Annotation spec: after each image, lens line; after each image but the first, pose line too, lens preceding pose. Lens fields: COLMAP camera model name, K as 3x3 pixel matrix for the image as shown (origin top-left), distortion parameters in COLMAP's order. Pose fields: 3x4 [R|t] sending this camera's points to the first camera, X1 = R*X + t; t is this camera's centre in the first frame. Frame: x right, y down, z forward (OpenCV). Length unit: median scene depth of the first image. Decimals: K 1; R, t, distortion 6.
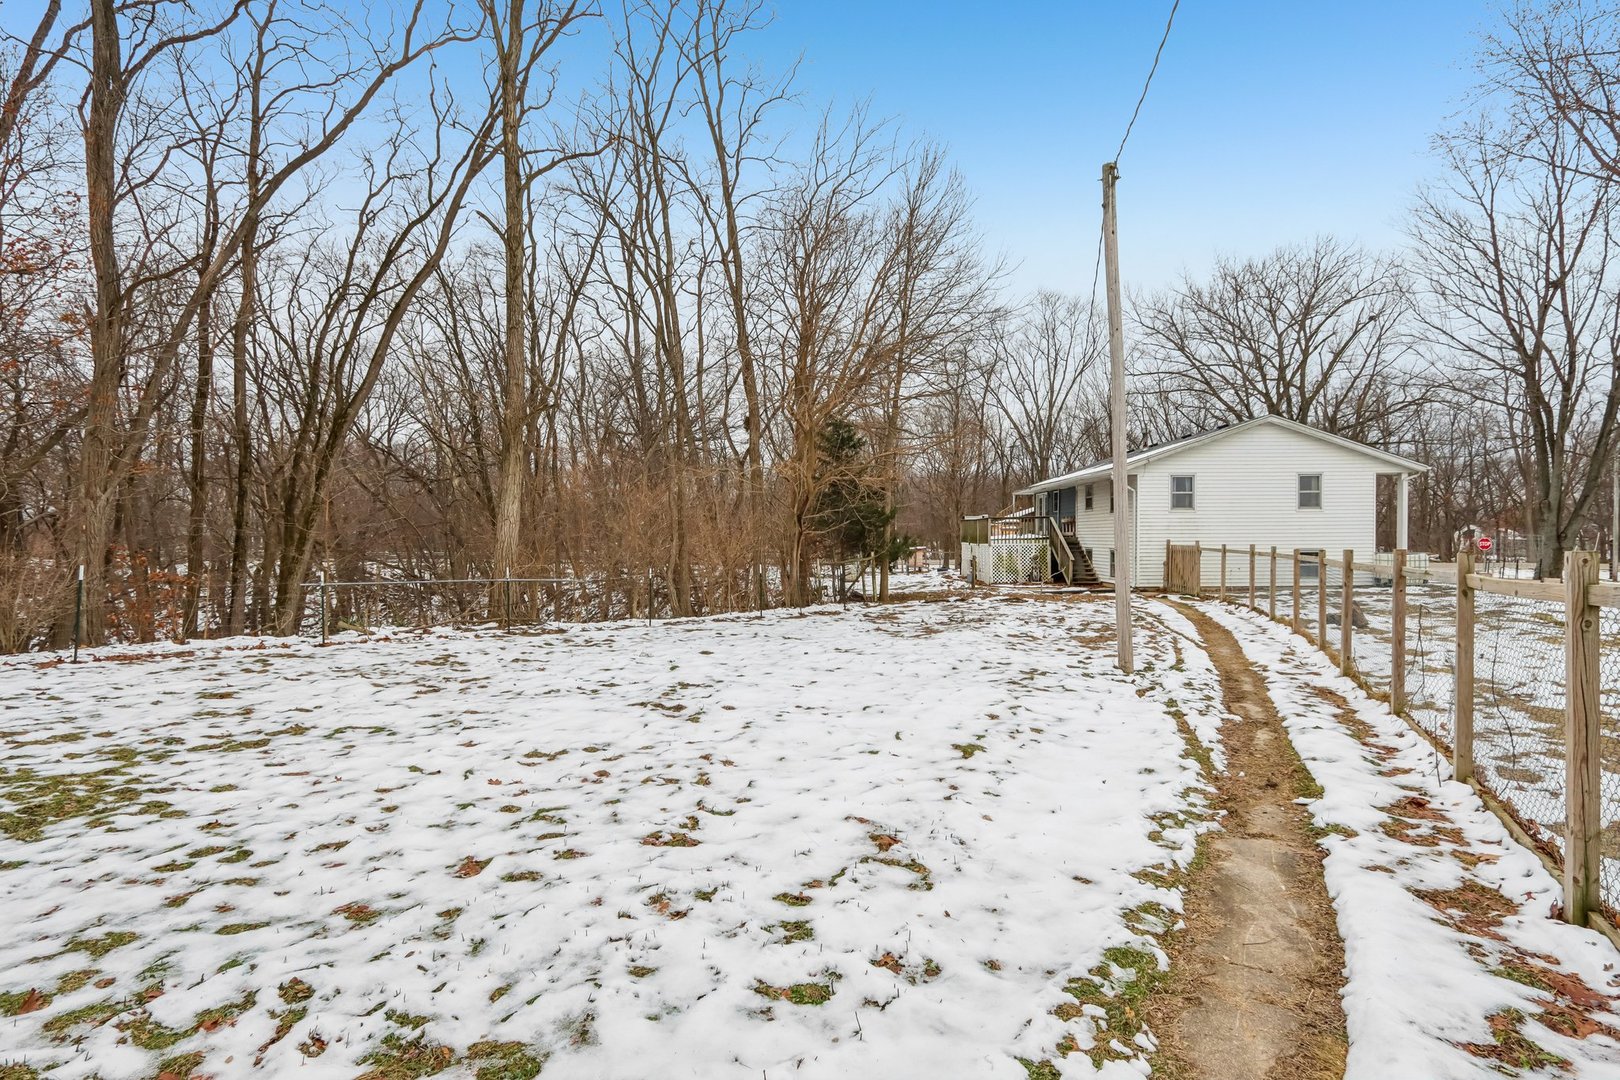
lens RADIAL K [[782.5, 0, 810.0], [0, 782.5, 540.0], [0, 0, 1]] dist [0.000644, 0.000362]
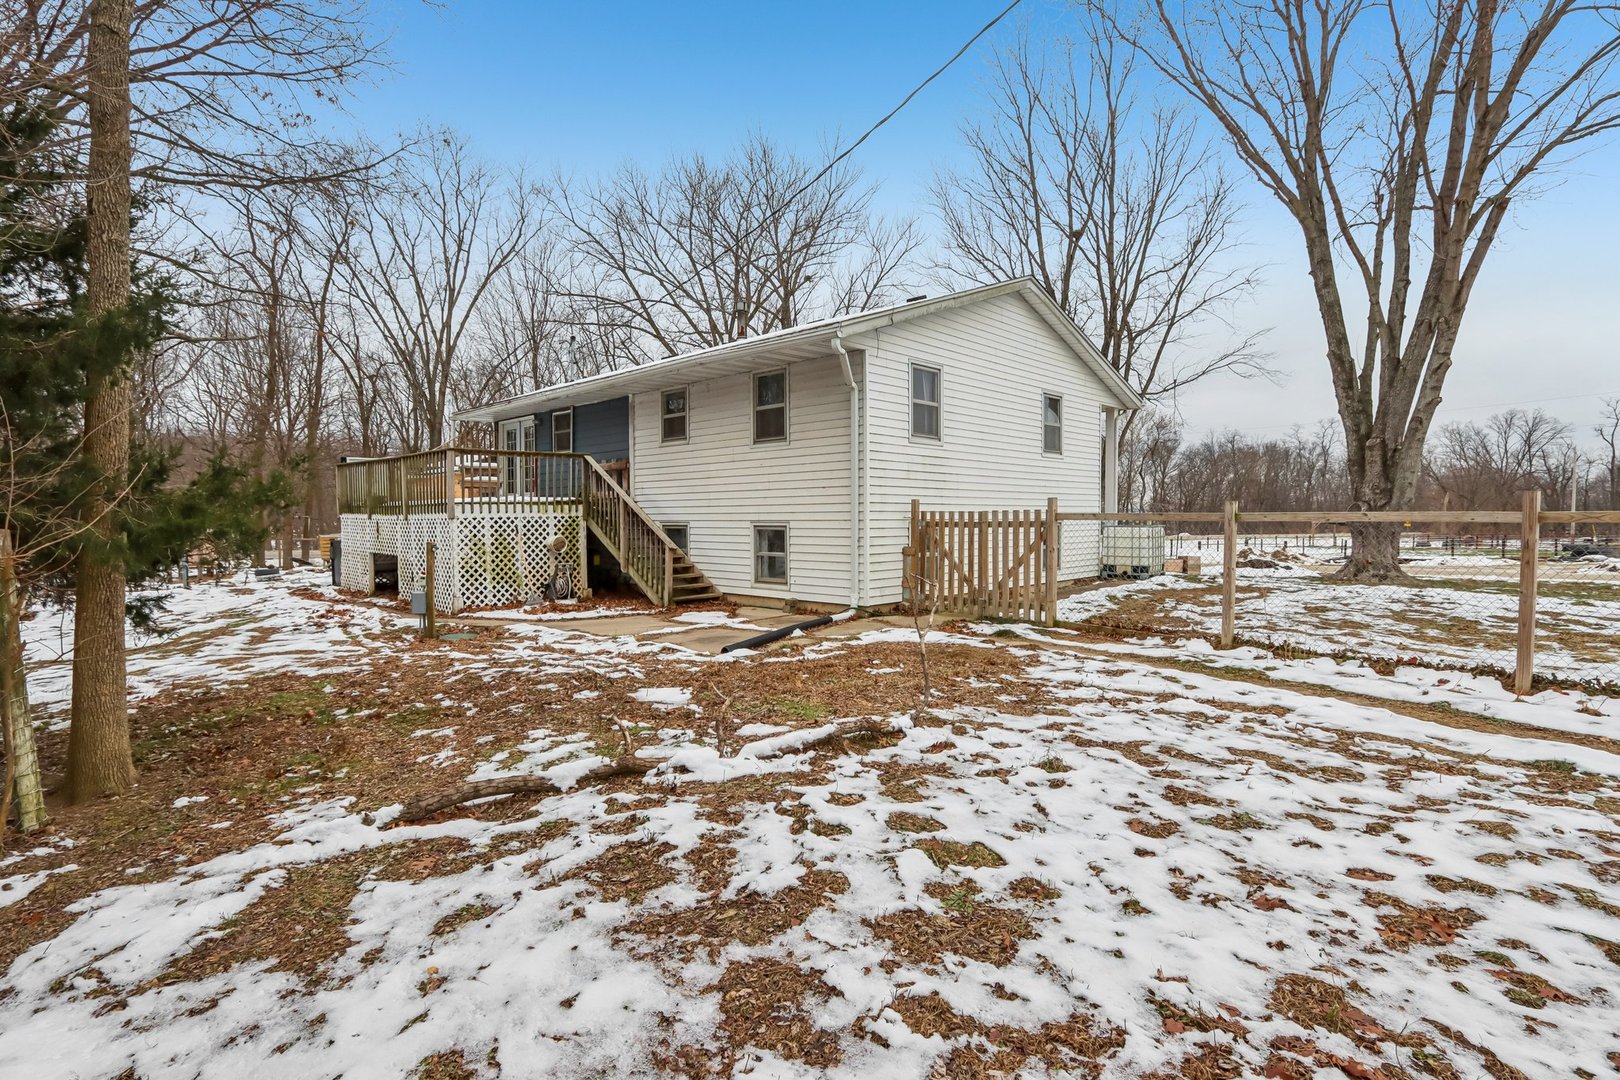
lens RADIAL K [[782.5, 0, 810.0], [0, 782.5, 540.0], [0, 0, 1]] dist [0.000644, 0.000362]
pose [[0.686954, -0.020117, 0.726422, 0.074797], [0.003616, 0.999699, 0.024265, 0.011723], [-0.726692, -0.014042, 0.686820, 0.716445]]
